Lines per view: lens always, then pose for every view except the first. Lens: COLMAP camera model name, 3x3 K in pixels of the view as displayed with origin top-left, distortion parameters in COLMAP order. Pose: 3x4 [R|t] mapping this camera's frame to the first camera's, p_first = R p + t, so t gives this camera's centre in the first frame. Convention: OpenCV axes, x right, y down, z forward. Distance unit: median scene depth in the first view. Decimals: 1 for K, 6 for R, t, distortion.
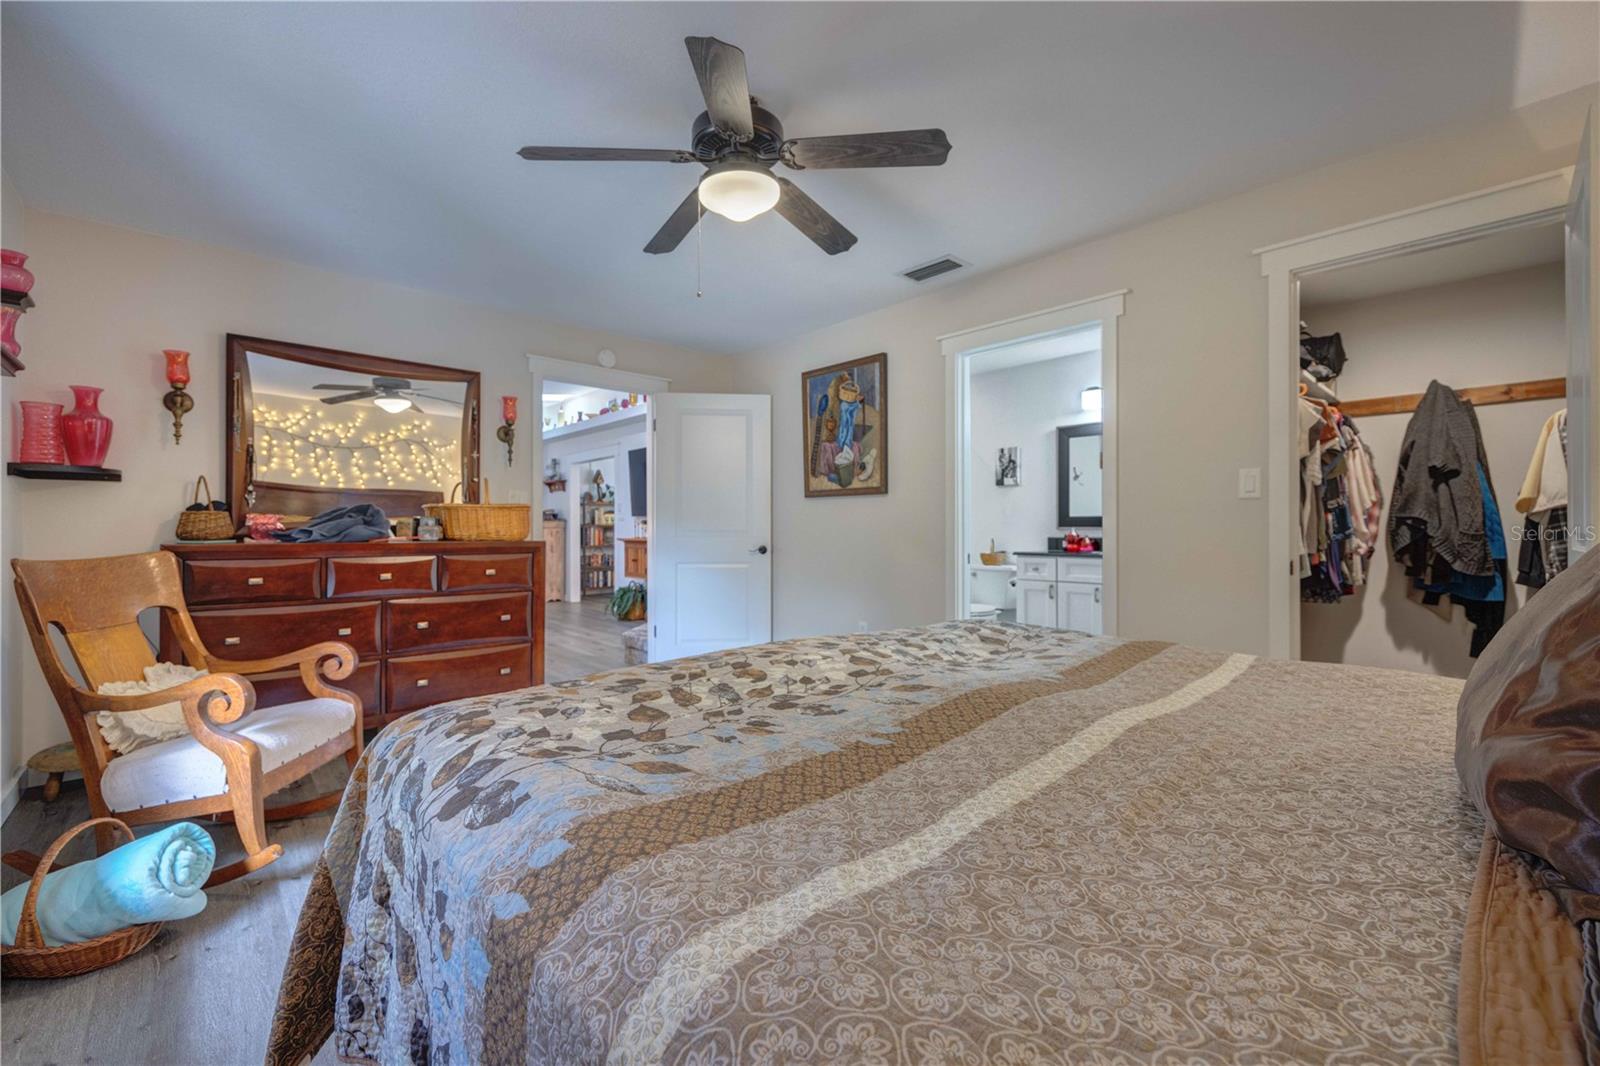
lens RADIAL K [[659.8, 0, 784.5], [0, 659.8, 531.1], [0, 0, 1]] dist [0.003855, -0.000540]
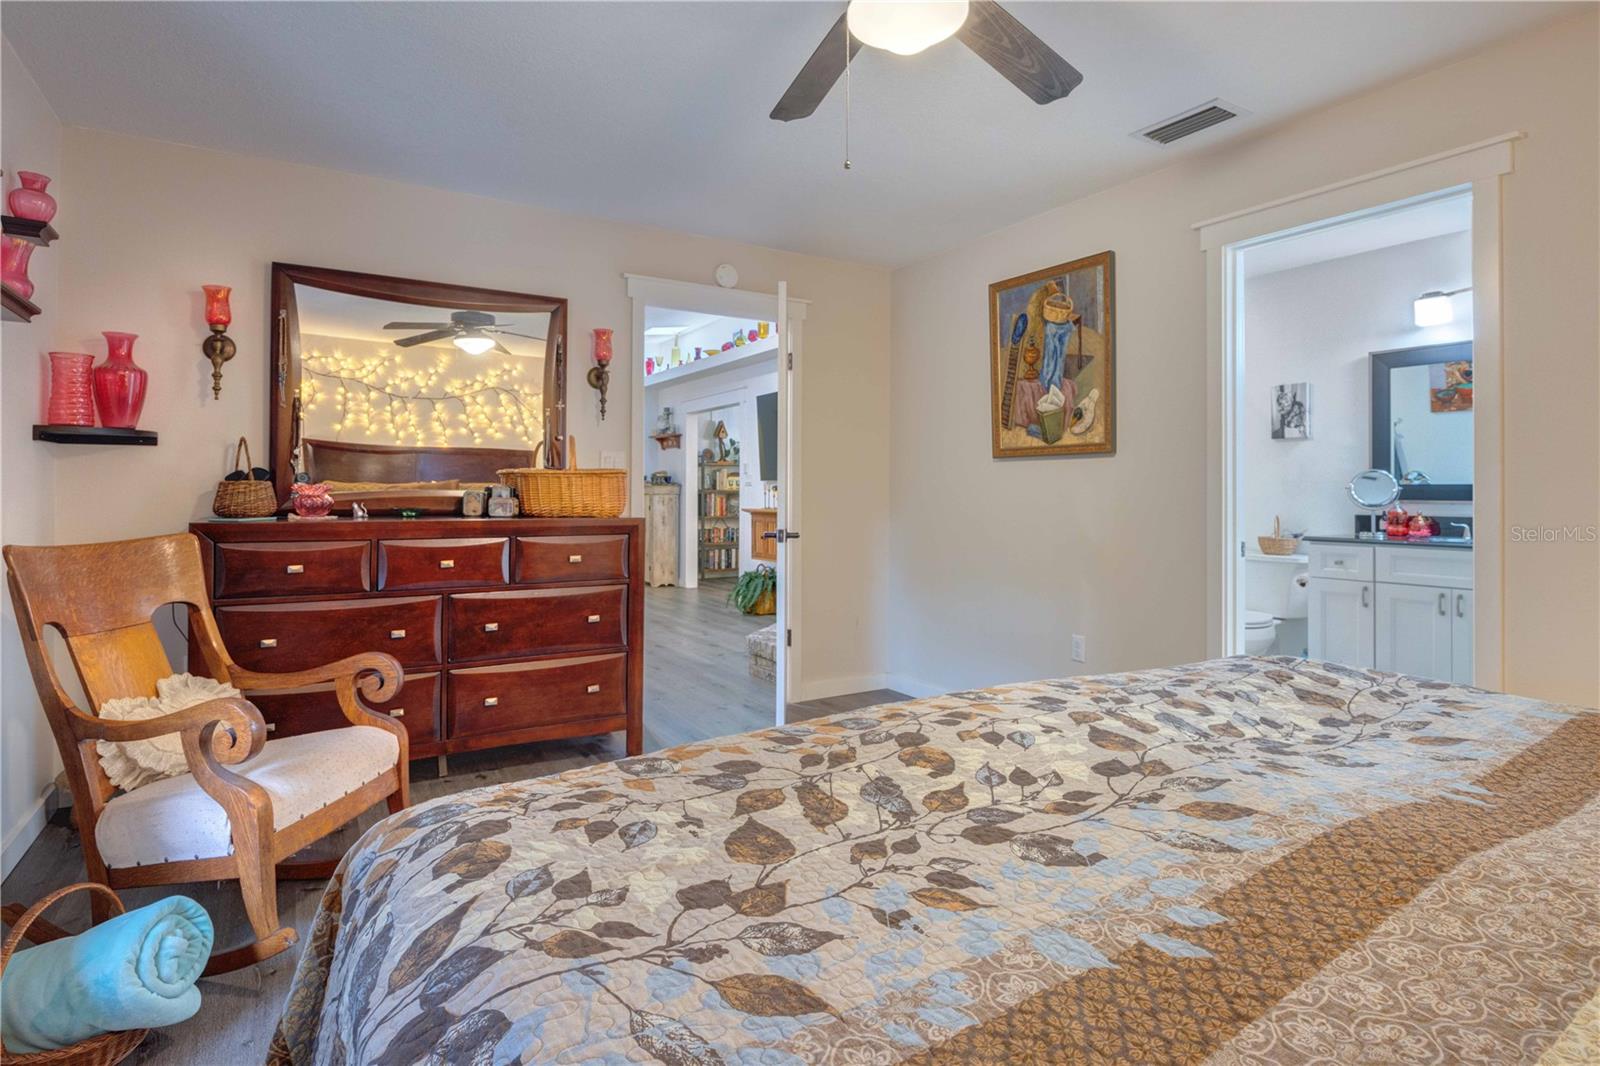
lens RADIAL K [[835.1, 0, 814.2], [0, 835.1, 490.9], [0, 0, 1]] dist [-0.017827, 0.001326]
pose [[0.985962, 0.002872, -0.166945, -0.013900], [-0.003728, 0.999981, -0.004814, -0.015416], [0.166928, 0.005369, 0.985955, 0.111457]]
